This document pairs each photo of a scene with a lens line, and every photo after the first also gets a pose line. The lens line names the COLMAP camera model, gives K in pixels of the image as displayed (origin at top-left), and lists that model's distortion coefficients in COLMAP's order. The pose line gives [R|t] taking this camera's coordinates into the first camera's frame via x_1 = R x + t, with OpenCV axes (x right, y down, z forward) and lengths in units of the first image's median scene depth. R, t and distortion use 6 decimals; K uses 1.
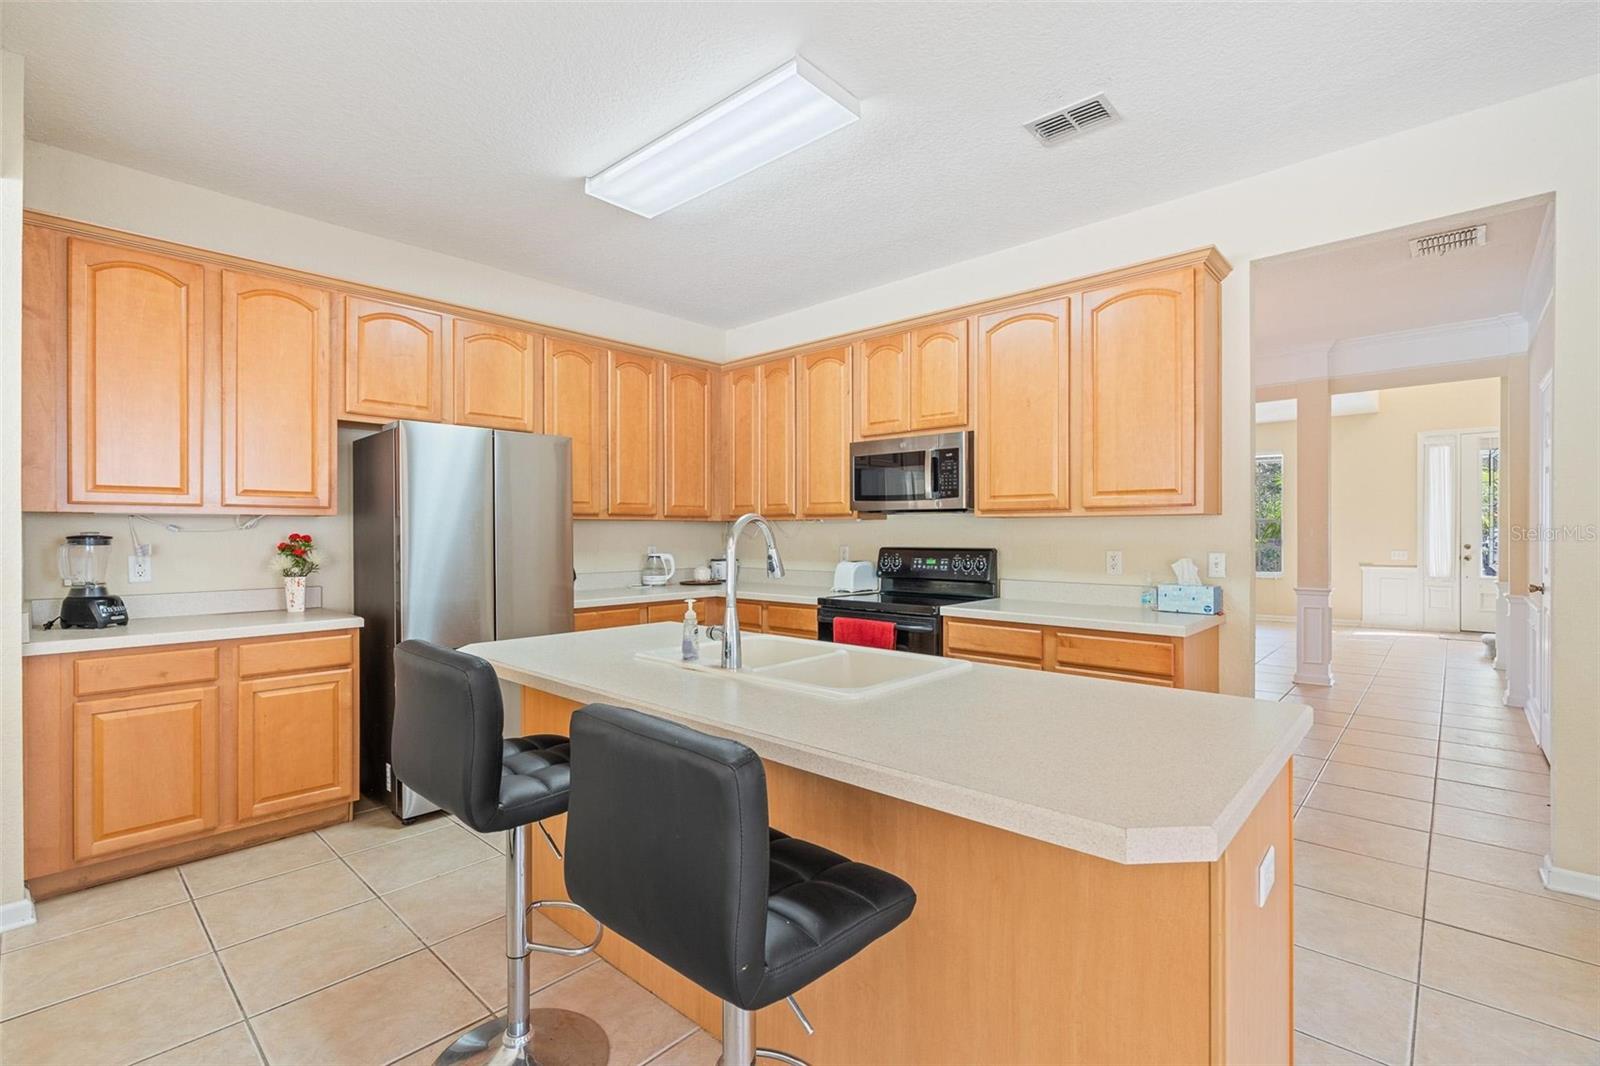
lens RADIAL K [[716.4, 0, 800.0], [0, 716.4, 533.0], [0, 0, 1]] dist [-0.007467, 0.000080]
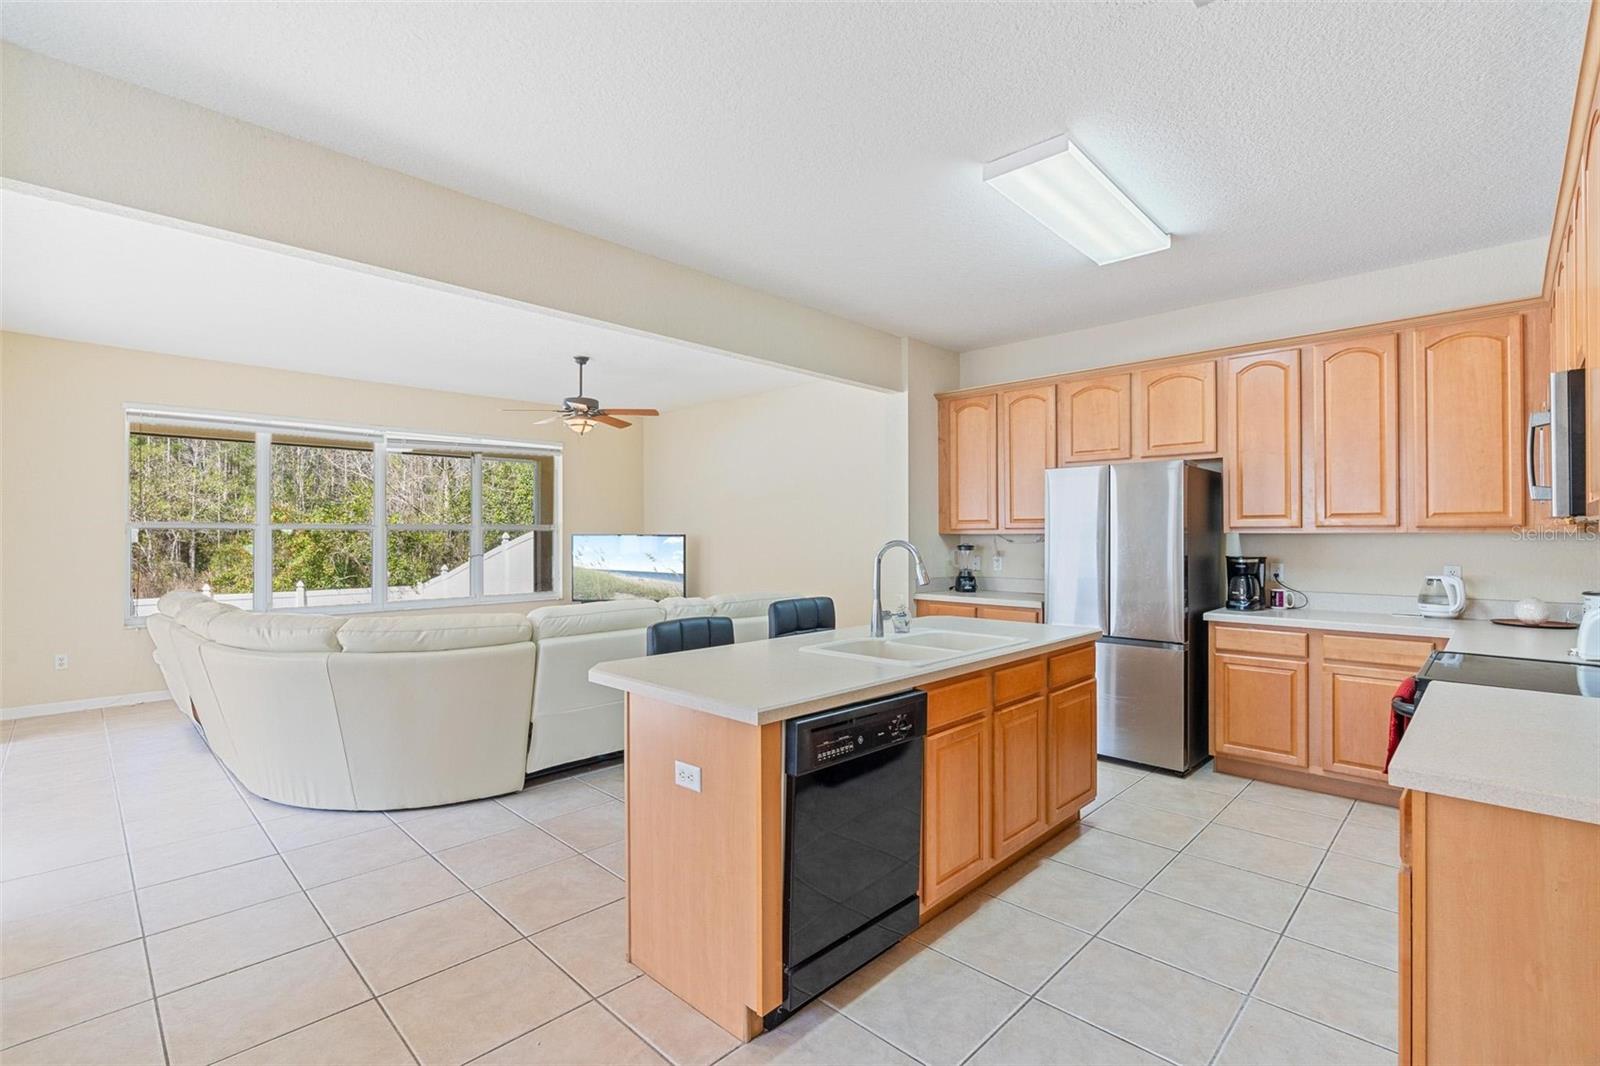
lens RADIAL K [[730.9, 0, 791.0], [0, 730.9, 530.2], [0, 0, 1]] dist [-0.001868, 0.000030]
pose [[-0.040188, -0.004369, -0.999183, 0.755827], [0.000484, 0.999990, -0.004392, -0.020933], [0.999192, -0.000661, -0.040185, 0.424355]]
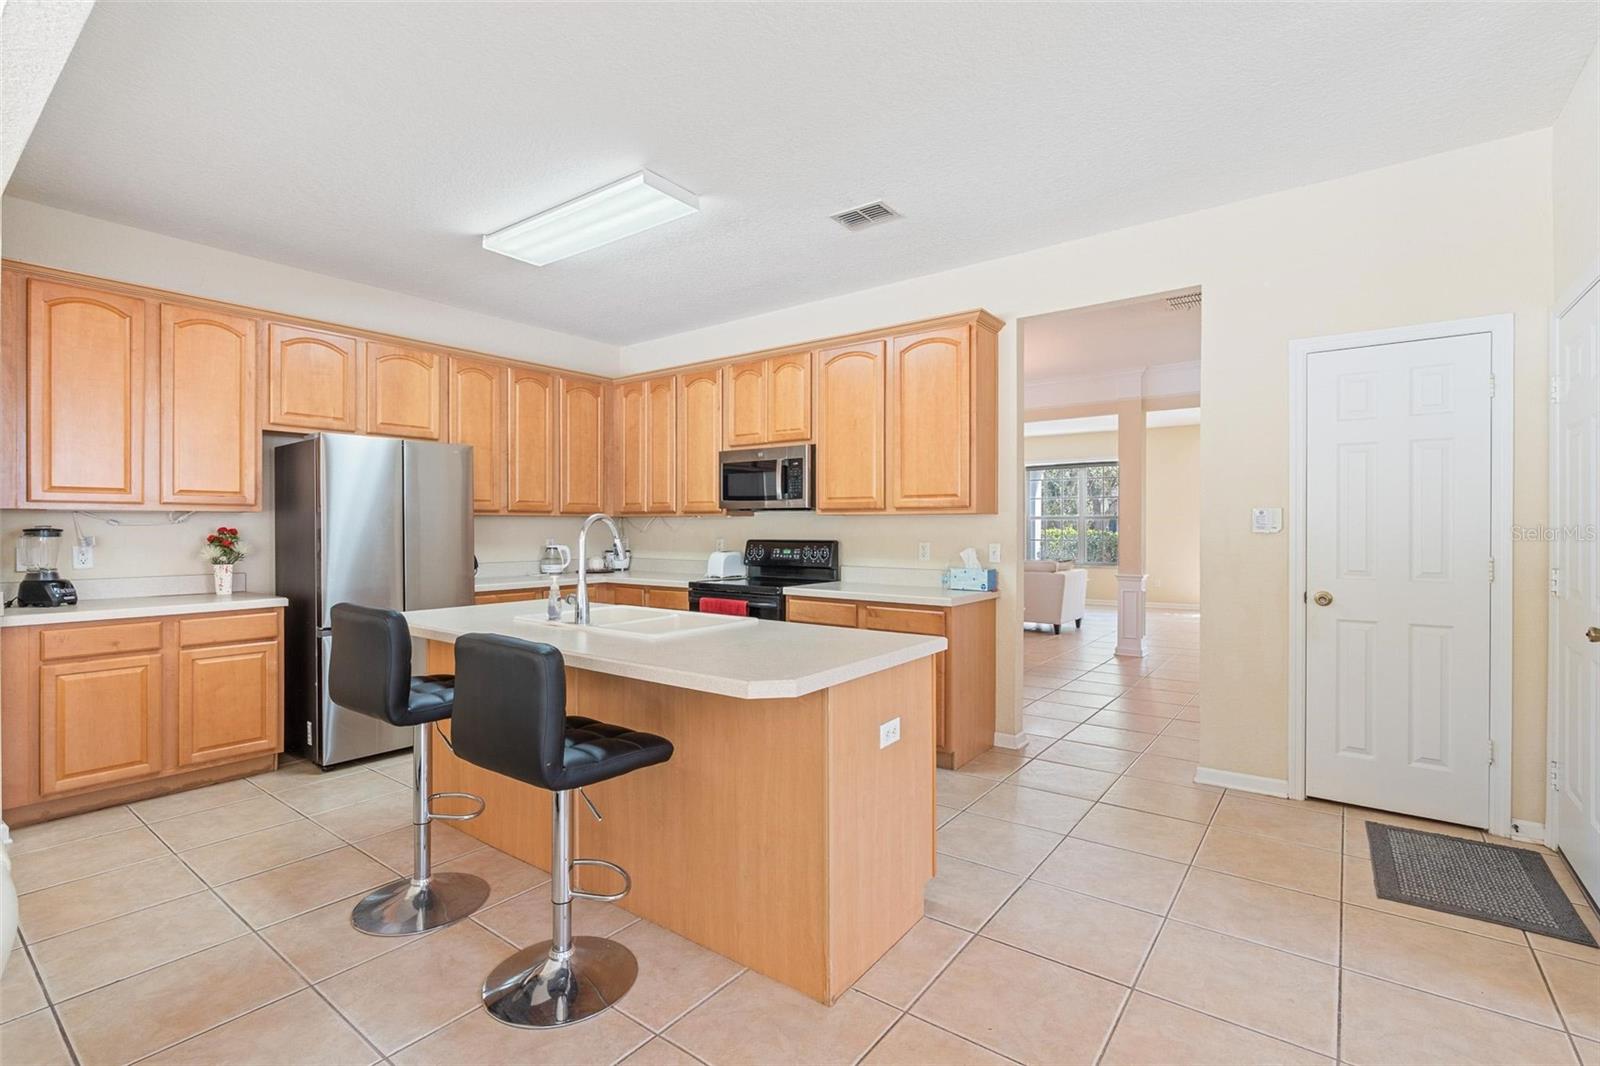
lens RADIAL K [[729.5, 0, 810.4], [0, 729.5, 529.0], [0, 0, 1]] dist [-0.008355, 0.000384]
pose [[0.994140, 0.001593, 0.108085, 0.097777], [-0.001819, 0.999996, 0.001990, -0.000299], [-0.108081, -0.002175, 0.994140, -0.235584]]
